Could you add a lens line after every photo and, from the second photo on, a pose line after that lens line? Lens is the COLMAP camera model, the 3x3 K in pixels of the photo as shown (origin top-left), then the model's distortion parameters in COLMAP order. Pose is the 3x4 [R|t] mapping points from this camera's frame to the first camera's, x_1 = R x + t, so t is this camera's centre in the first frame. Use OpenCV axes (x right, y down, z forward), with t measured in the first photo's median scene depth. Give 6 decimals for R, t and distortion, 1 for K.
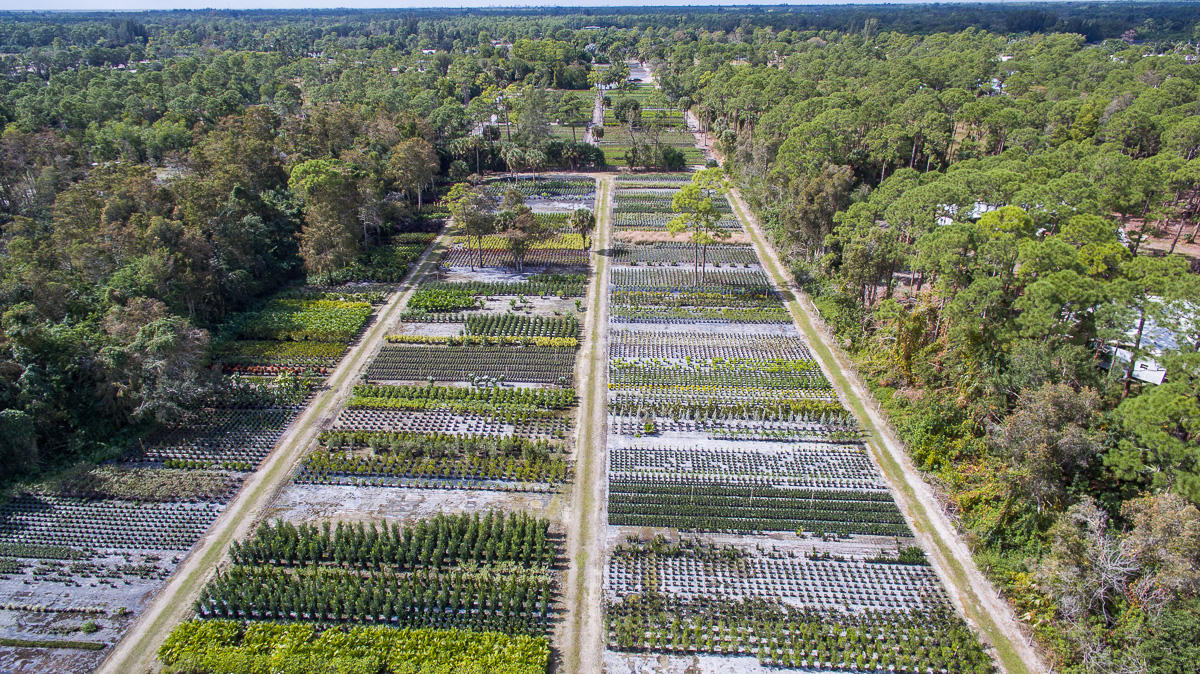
lens RADIAL K [[695.3, 0, 600.0], [0, 695.3, 337.0], [0, 0, 1]] dist [0.005983, 0.000649]
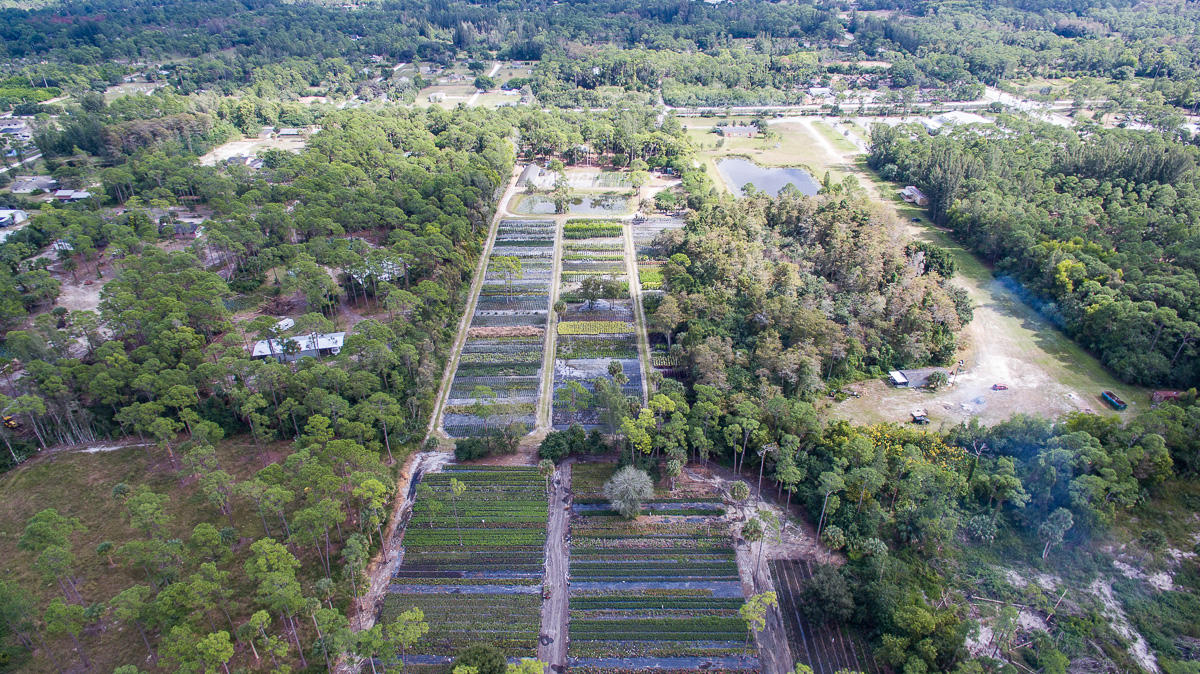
lens RADIAL K [[715.0, 0, 600.0], [0, 715.0, 337.0], [0, 0, 1]] dist [0.004585, 0.001381]
pose [[-0.999068, 0.036901, -0.022407, -0.096211], [0.002642, 0.570316, 0.821421, -1.953094], [0.043090, 0.820596, -0.569881, 2.473114]]
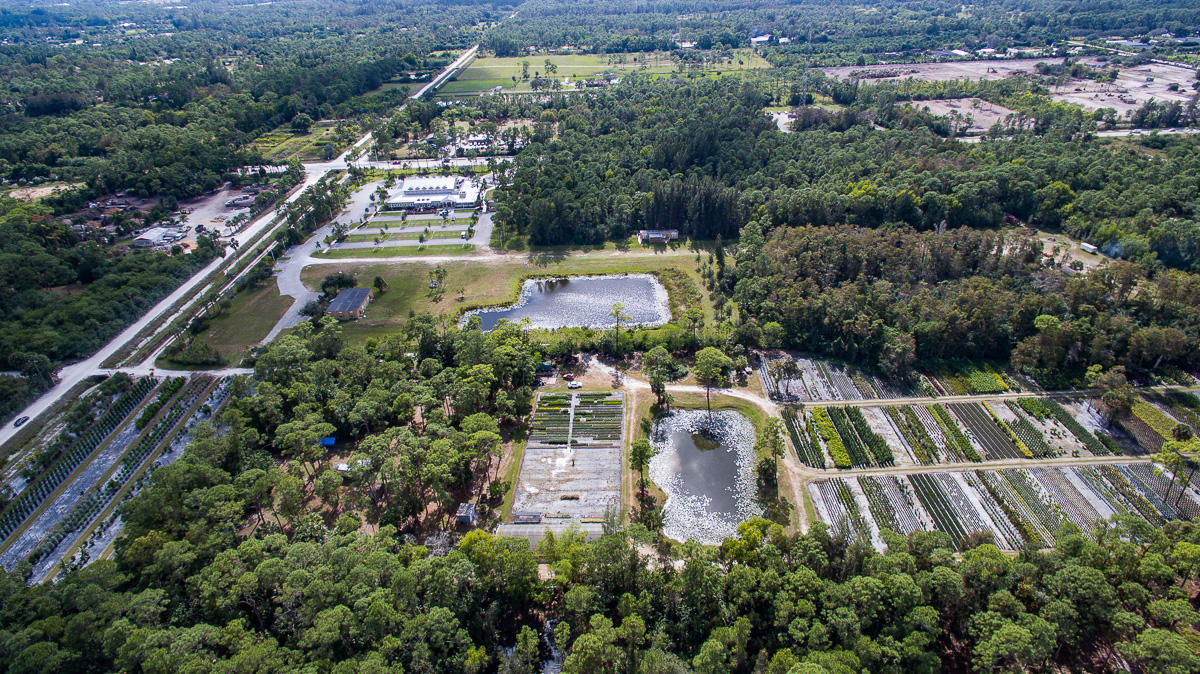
lens RADIAL K [[674.5, 0, 600.0], [0, 674.5, 337.0], [0, 0, 1]] dist [0.003540, 0.000333]
pose [[0.063514, 0.488625, -0.870179, 1.176595], [-0.403706, 0.809993, 0.425362, -0.496429], [0.912682, 0.324280, 0.248706, -0.605607]]
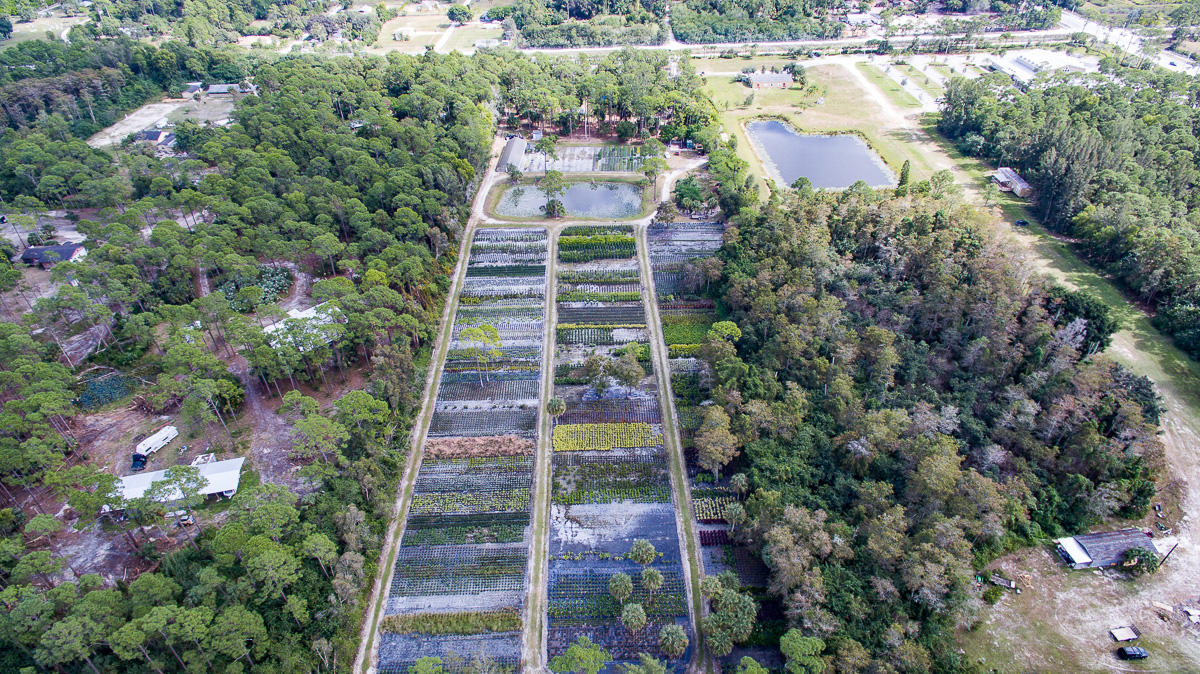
lens RADIAL K [[695.3, 0, 600.0], [0, 695.3, 337.0], [0, 0, 1]] dist [0.005983, 0.000649]
pose [[-0.998081, 0.058838, -0.019280, -0.101356], [0.010011, 0.460653, 0.887524, -1.587448], [0.061102, 0.885628, -0.460358, 1.694333]]
